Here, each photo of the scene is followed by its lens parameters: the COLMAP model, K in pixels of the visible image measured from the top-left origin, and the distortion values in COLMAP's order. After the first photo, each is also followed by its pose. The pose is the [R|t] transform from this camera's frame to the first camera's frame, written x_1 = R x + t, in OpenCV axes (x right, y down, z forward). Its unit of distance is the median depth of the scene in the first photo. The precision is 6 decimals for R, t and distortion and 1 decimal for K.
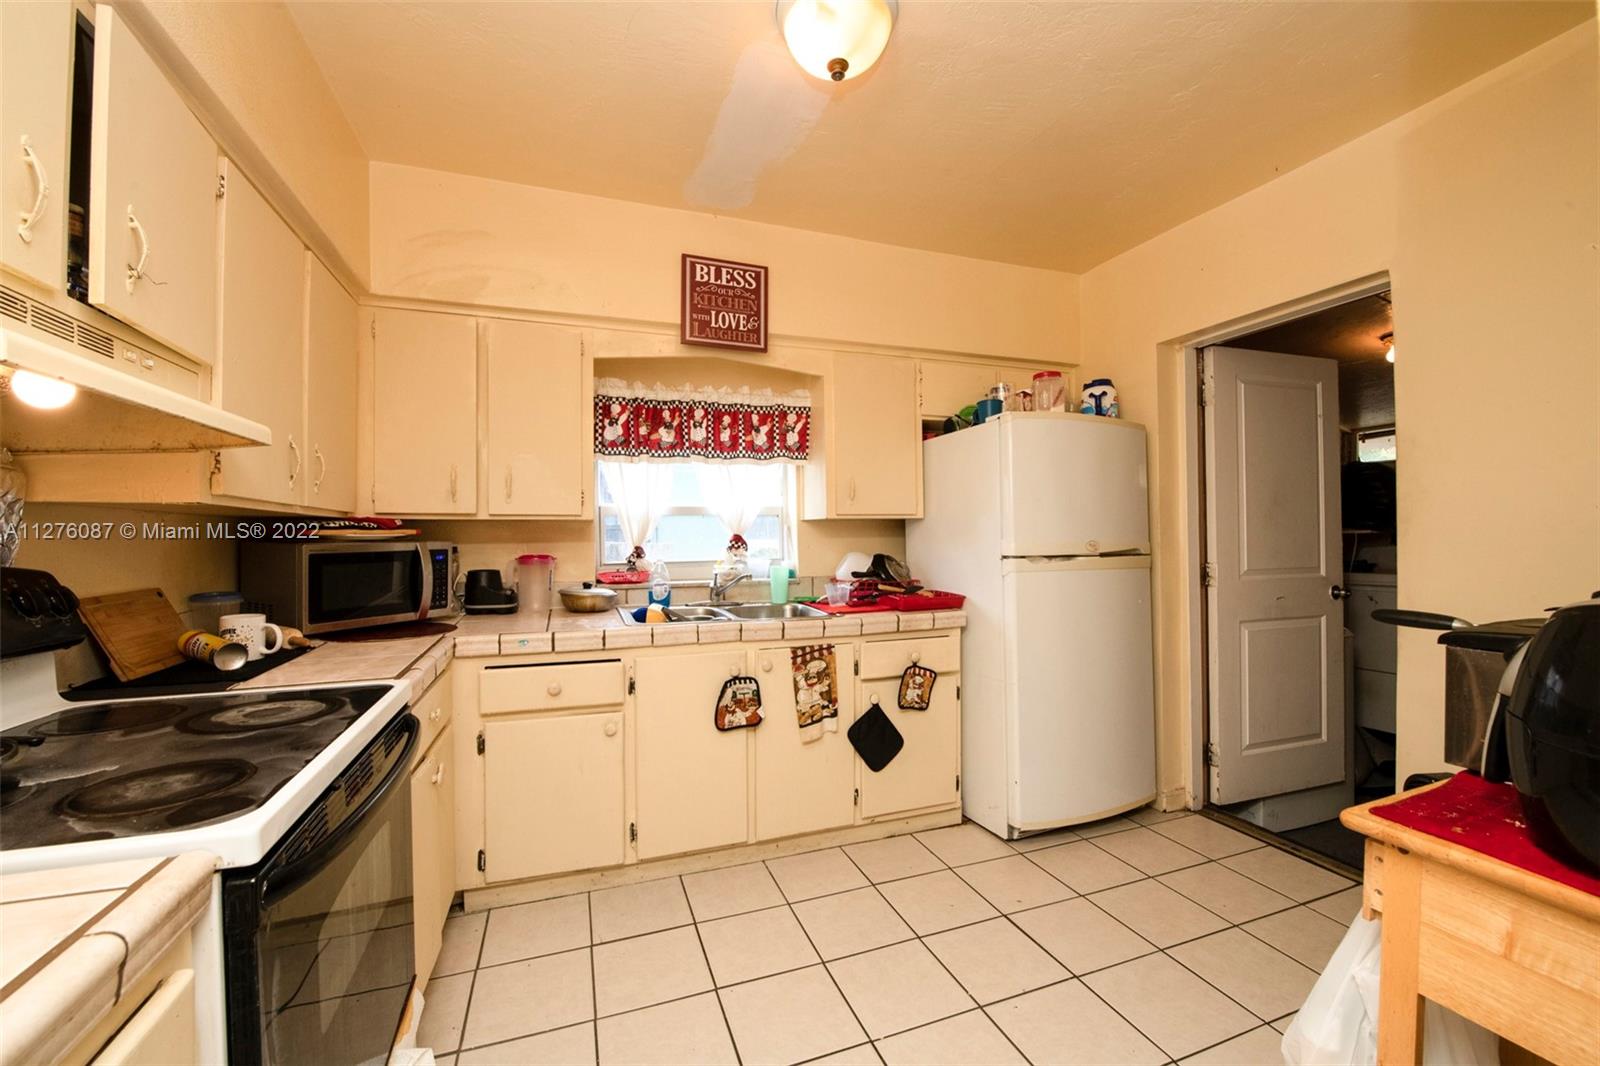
lens RADIAL K [[639.3, 0, 798.7], [0, 639.3, 533.4], [0, 0, 1]] dist [-0.019407, -0.000321]
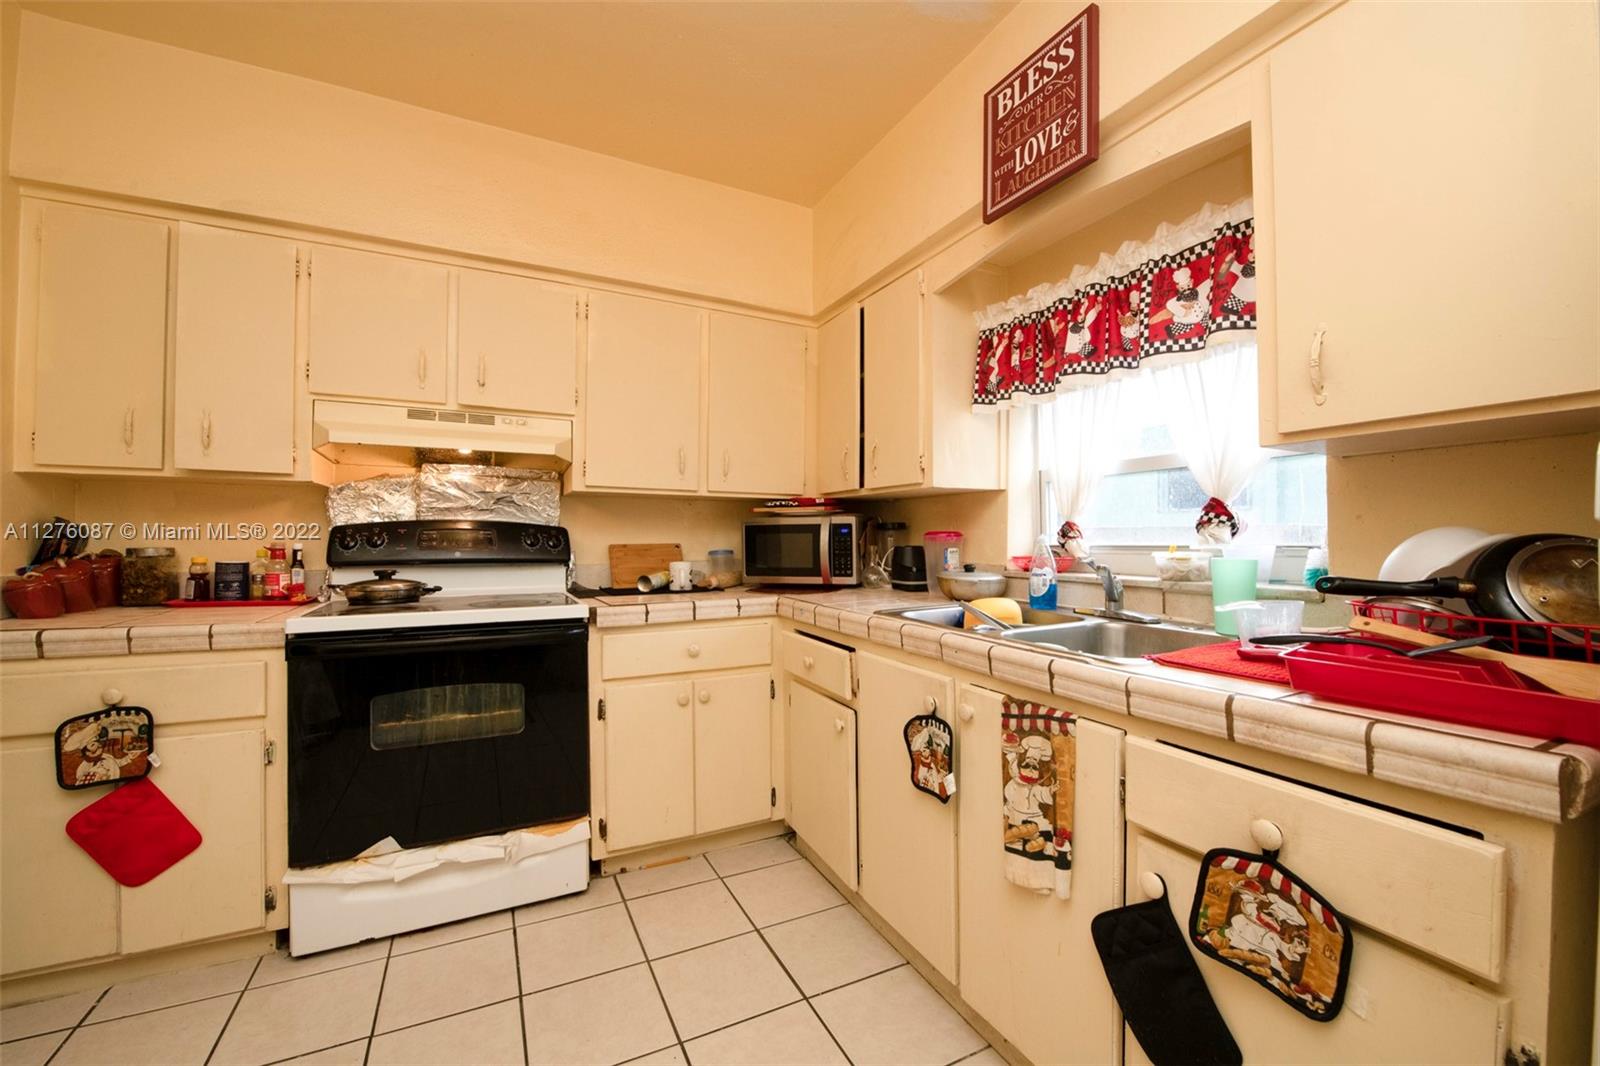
lens RADIAL K [[639.3, 0, 803.7], [0, 639.3, 535.0], [0, 0, 1]] dist [-0.019407, -0.000321]
pose [[0.117368, 0.002420, -0.993086, 0.496650], [-0.001852, 0.999996, 0.002218, 0.039967], [0.993087, 0.001579, 0.117372, 0.750954]]
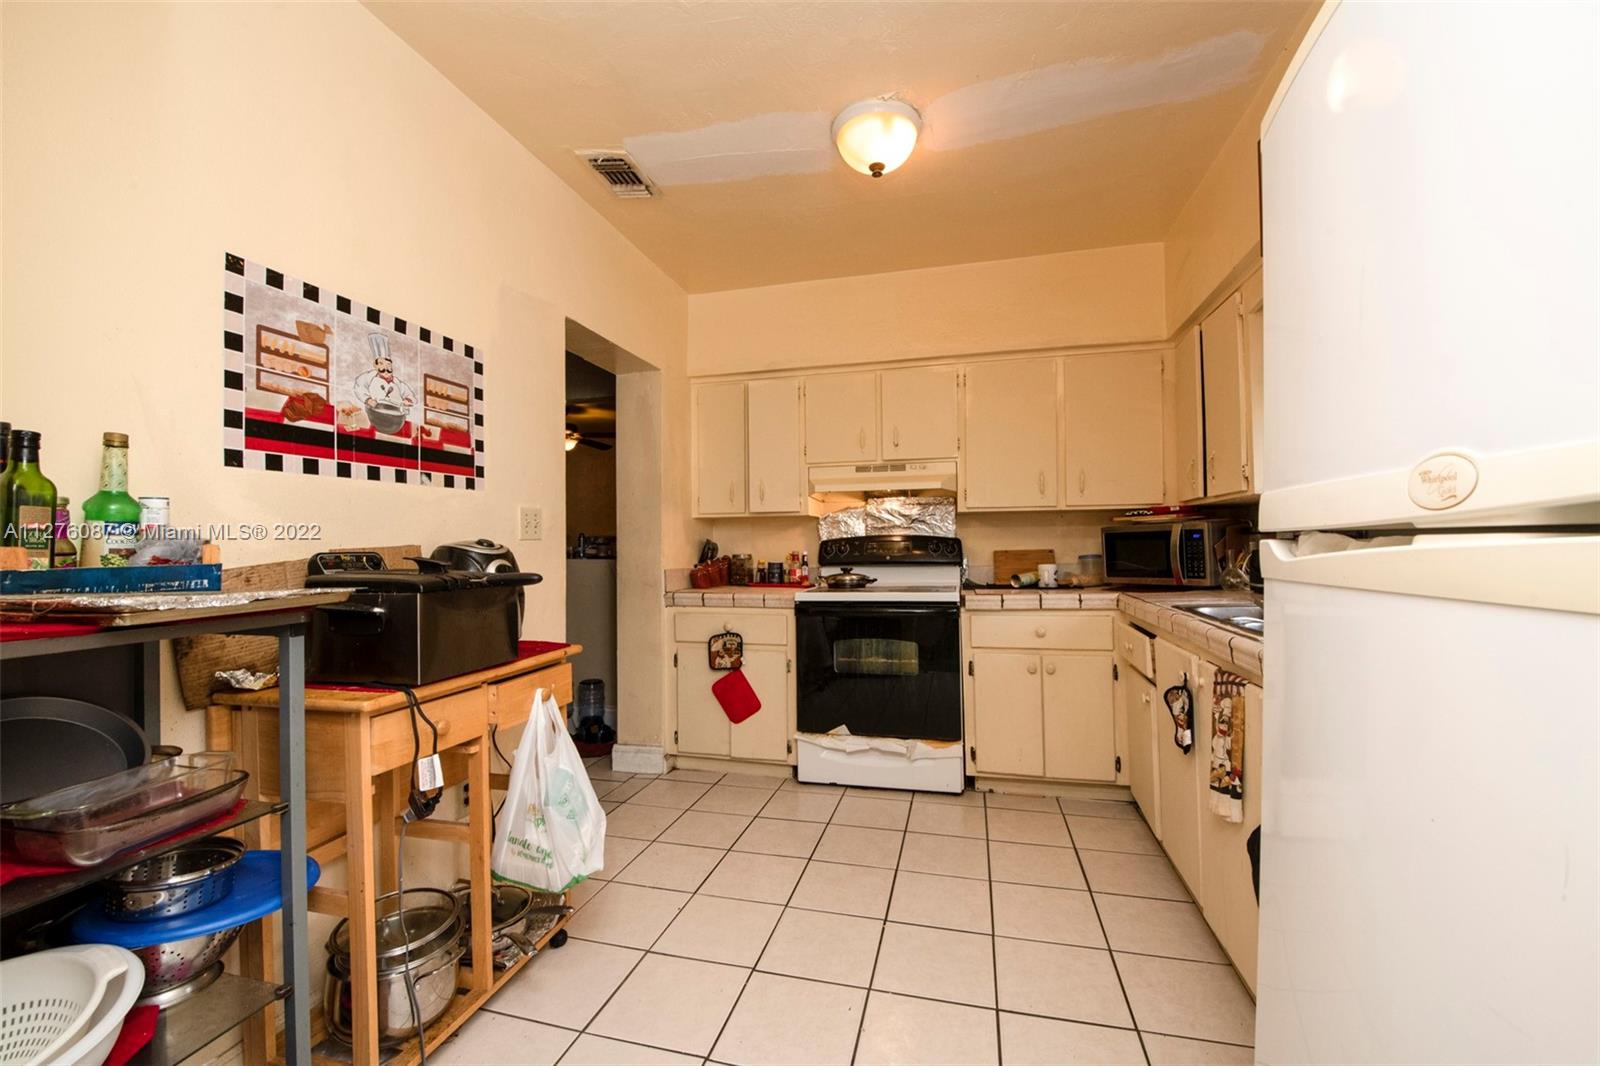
lens RADIAL K [[639.3, 0, 799.4], [0, 639.3, 533.5], [0, 0, 1]] dist [-0.019407, -0.000321]
pose [[-0.570614, -0.004661, -0.821205, 0.783020], [0.016336, 0.999722, -0.017025, 0.038399], [0.821056, -0.023130, -0.570379, 1.003261]]
